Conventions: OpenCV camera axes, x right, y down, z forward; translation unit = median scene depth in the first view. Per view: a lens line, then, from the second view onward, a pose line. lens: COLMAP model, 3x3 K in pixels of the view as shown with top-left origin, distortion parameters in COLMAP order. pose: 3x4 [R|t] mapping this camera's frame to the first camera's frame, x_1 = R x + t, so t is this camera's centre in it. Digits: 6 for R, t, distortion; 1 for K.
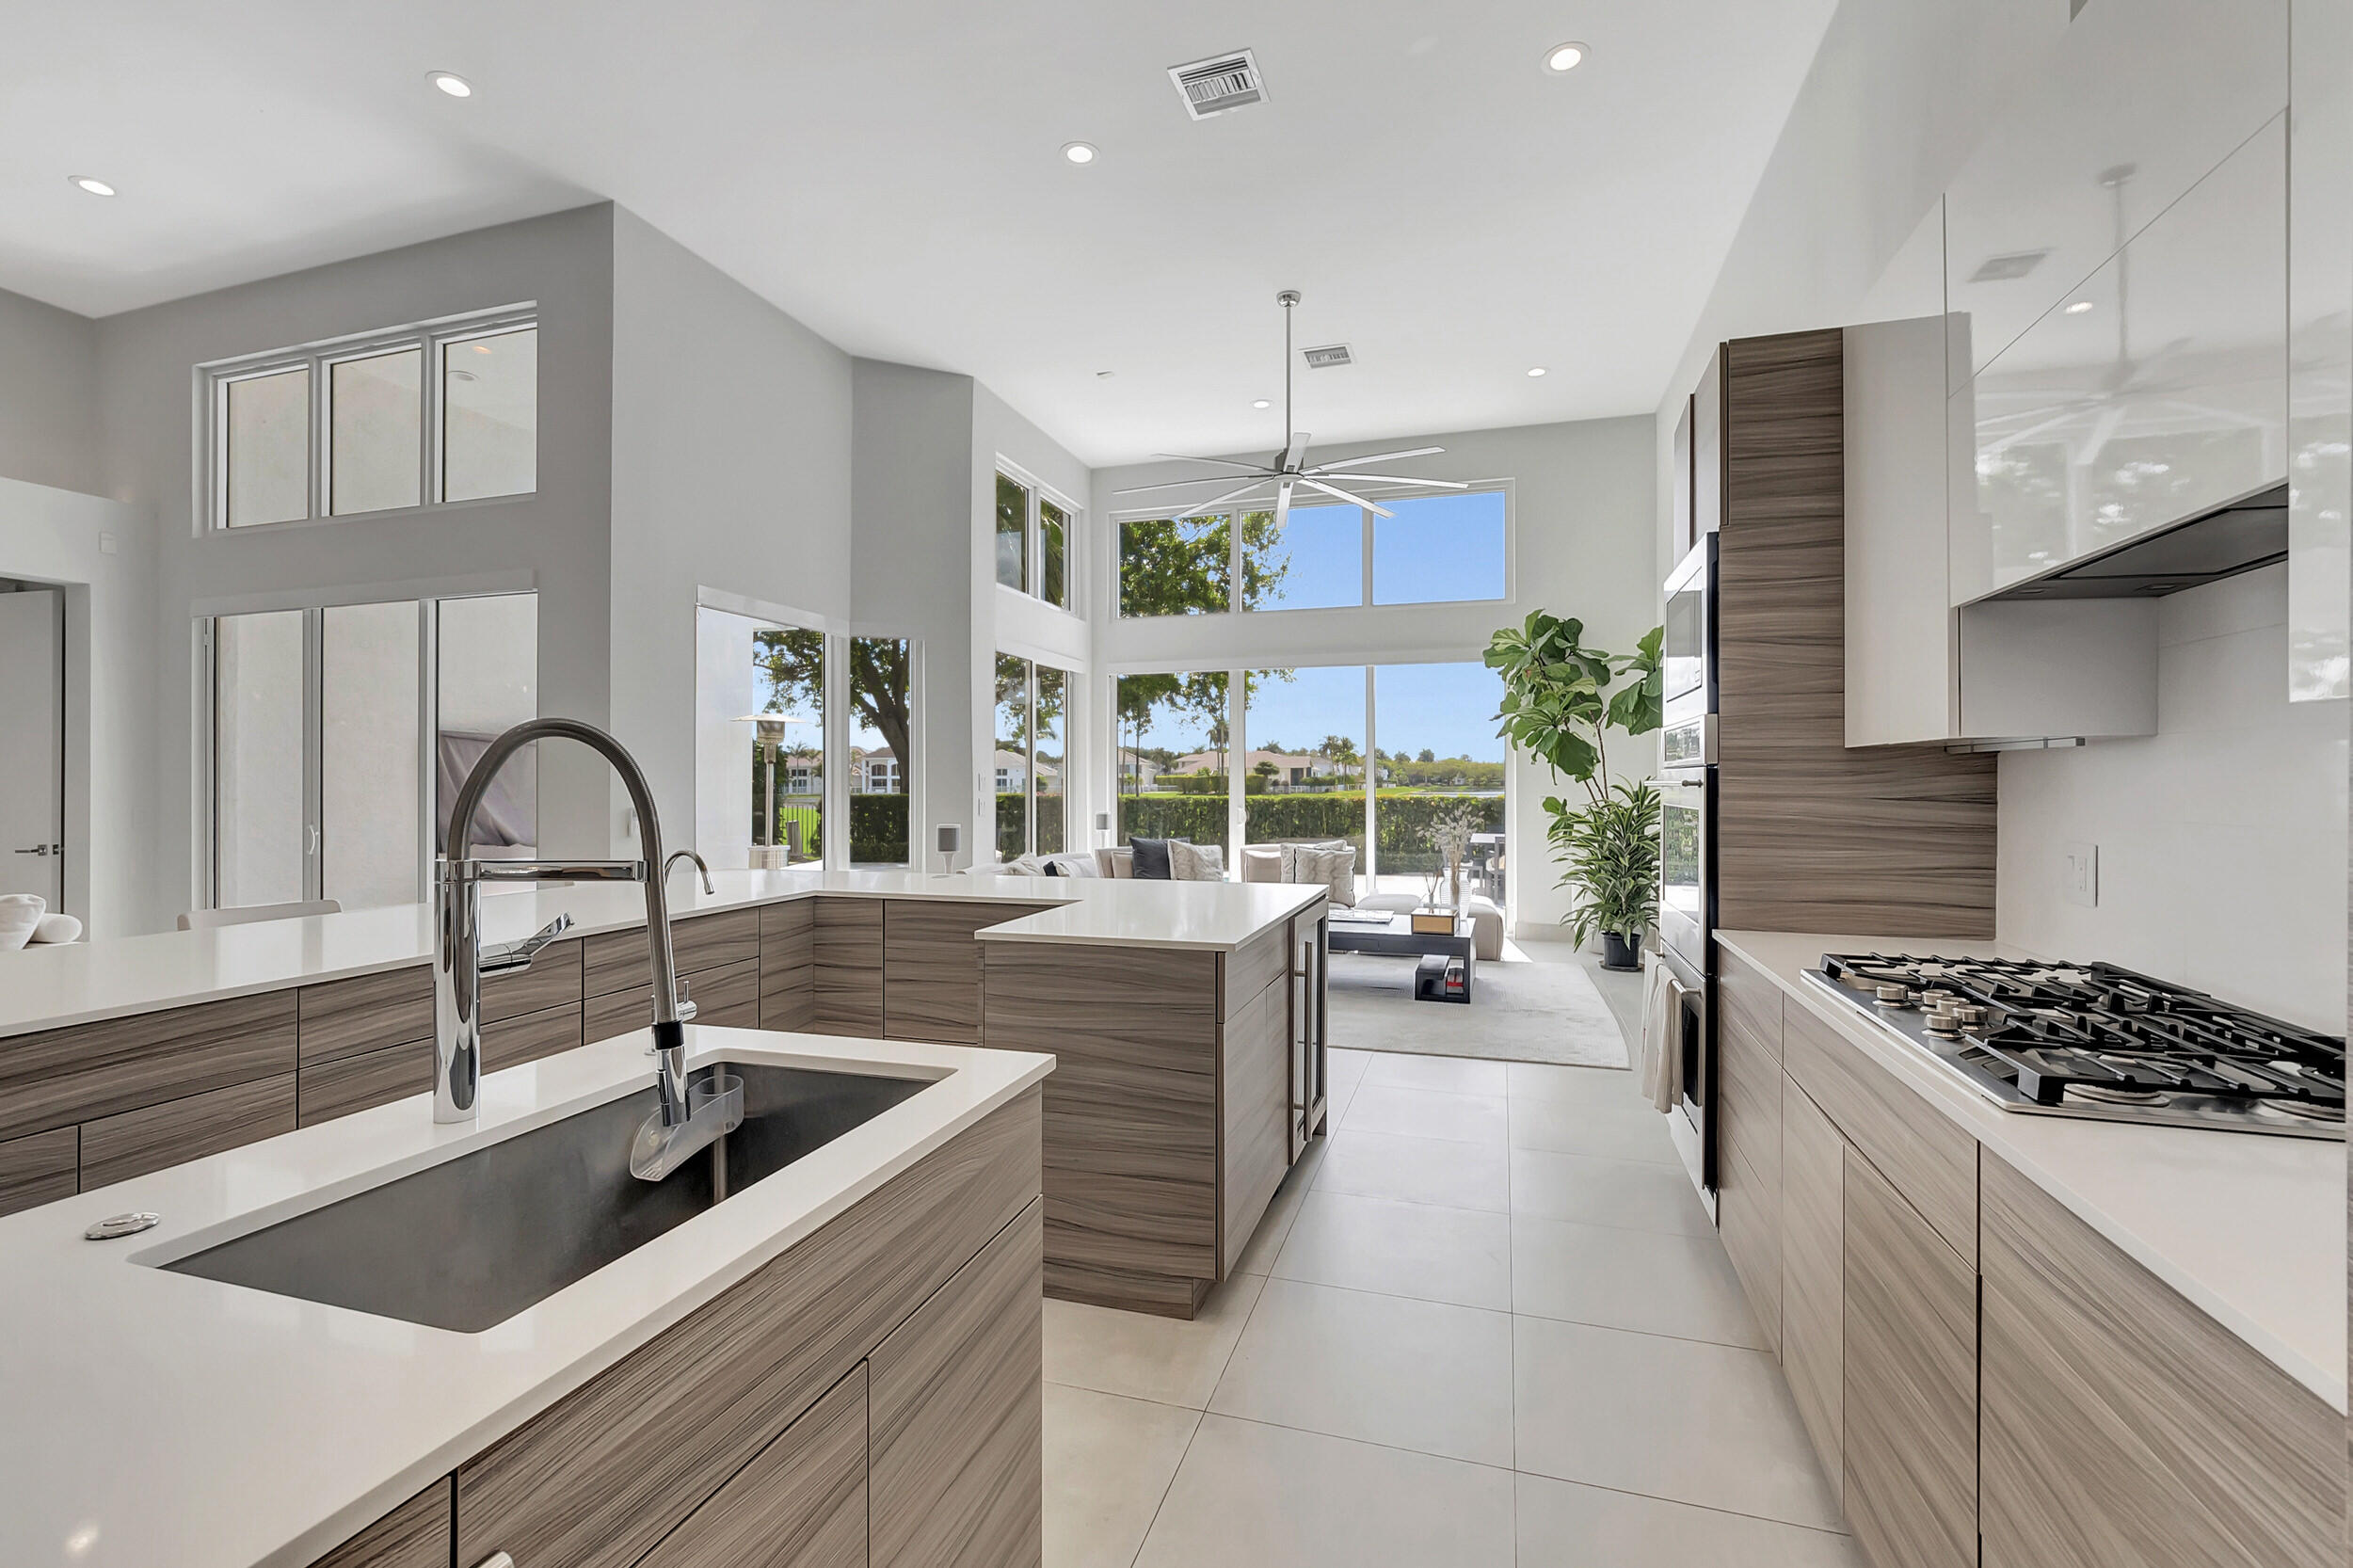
lens RADIAL K [[1044.2, 0, 1170.7], [0, 1044.2, 770.0], [0, 0, 1]] dist [-0.002179, -0.000429]
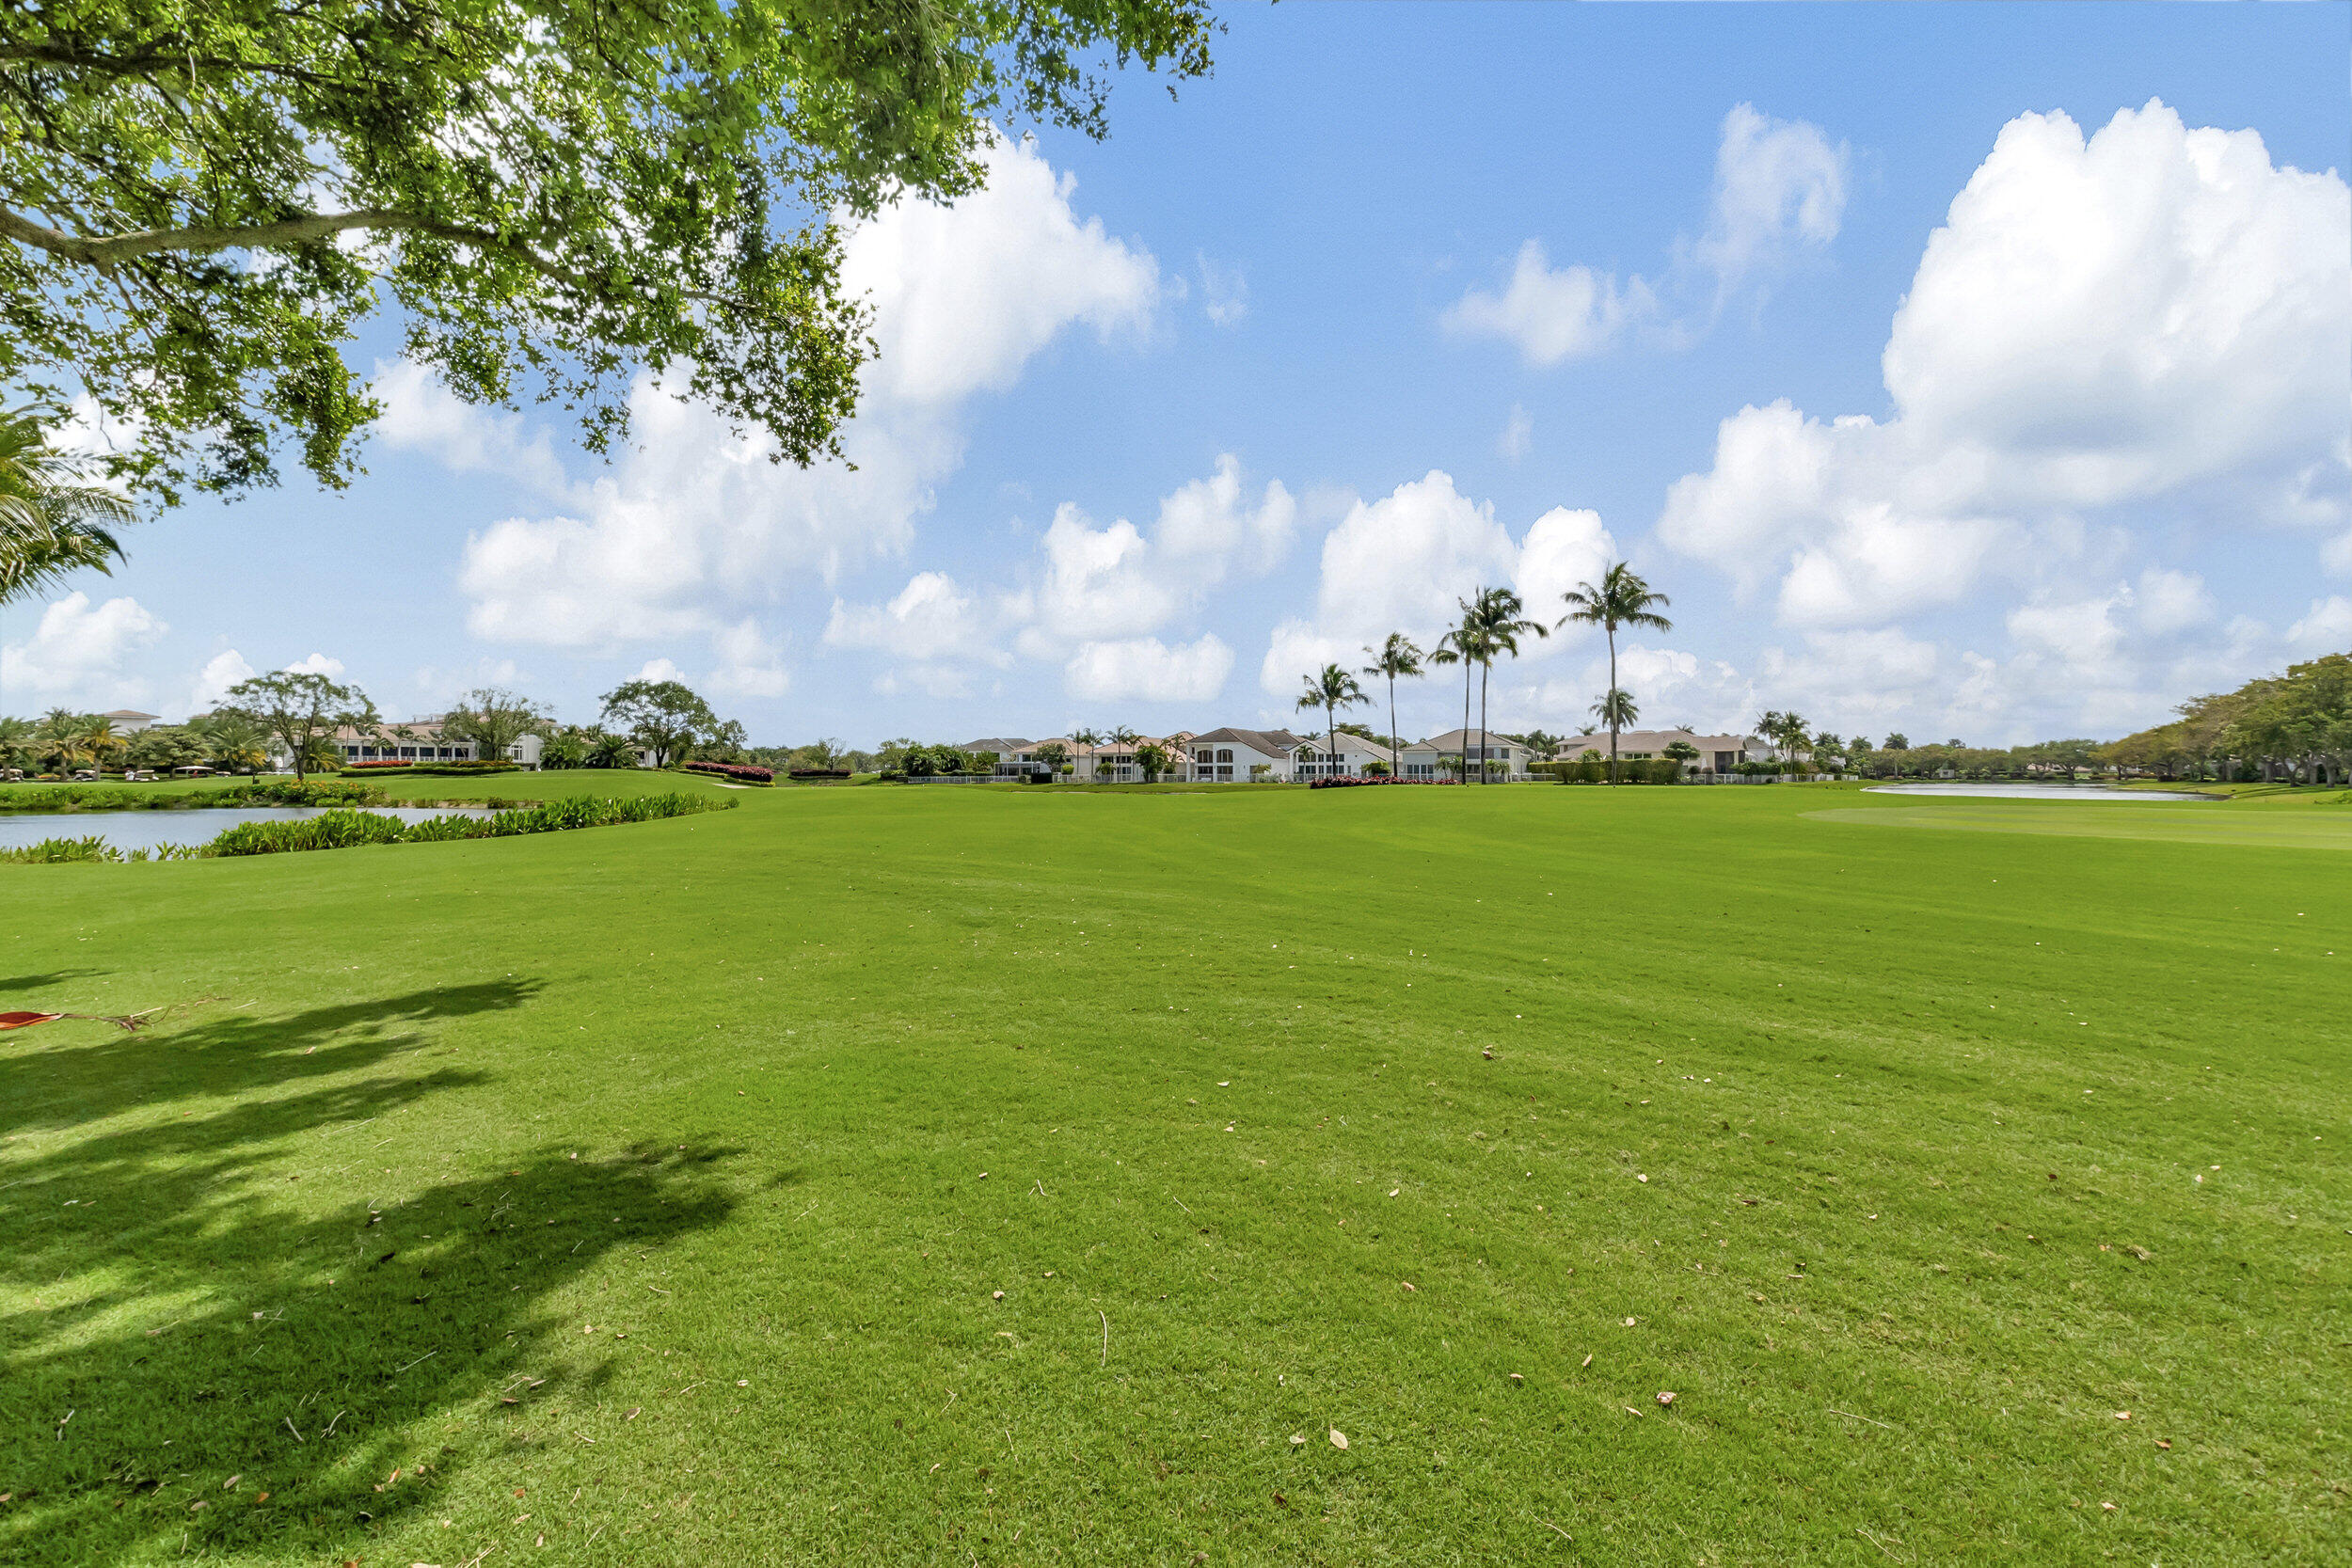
lens RADIAL K [[1043.7, 0, 1177.1], [0, 1043.7, 773.4], [0, 0, 1]] dist [-0.002179, -0.000429]
pose [[0.938265, 0.003427, -0.345901, 0.216714], [0.000008, 0.999951, 0.009929, 0.148637], [0.345918, -0.009318, 0.938219, 3.271587]]
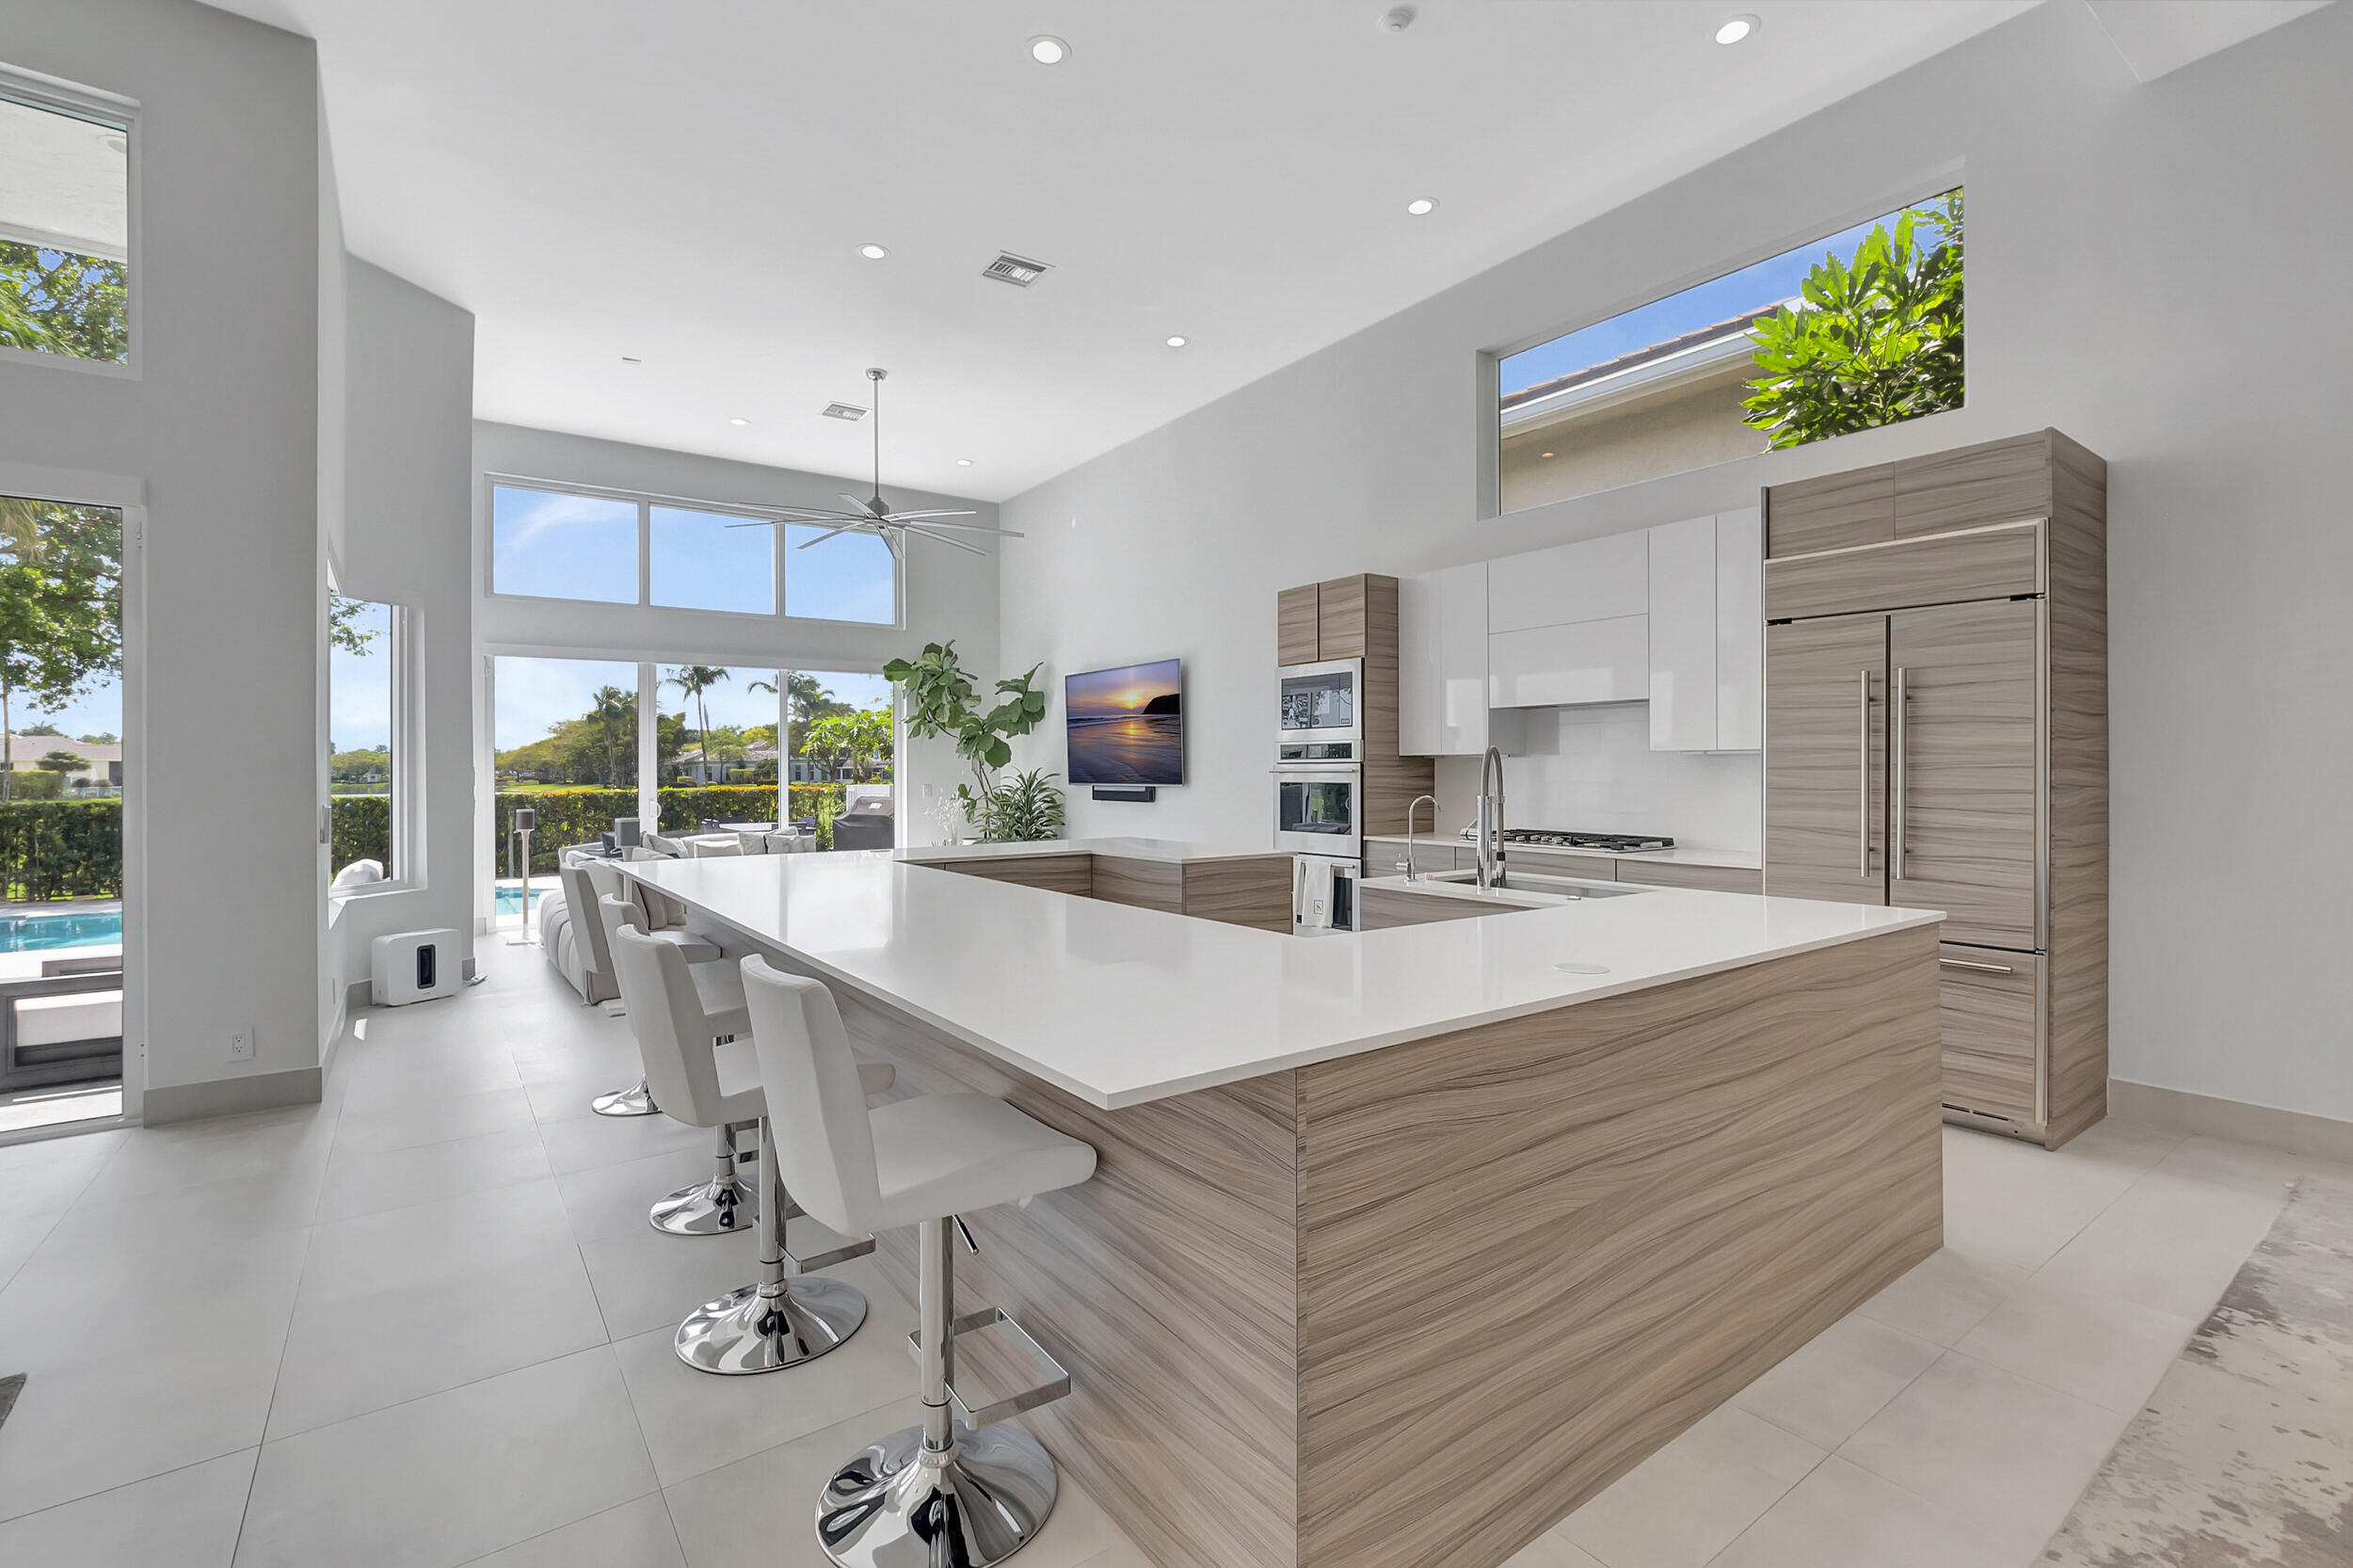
lens RADIAL K [[1044.2, 0, 1175.6], [0, 1044.2, 754.5], [0, 0, 1]] dist [-0.002179, -0.000429]
pose [[0.594158, 0.009893, 0.804288, -0.506365], [-0.001650, 0.999937, -0.011081, 0.002184], [-0.804347, 0.005257, 0.594137, 0.005700]]
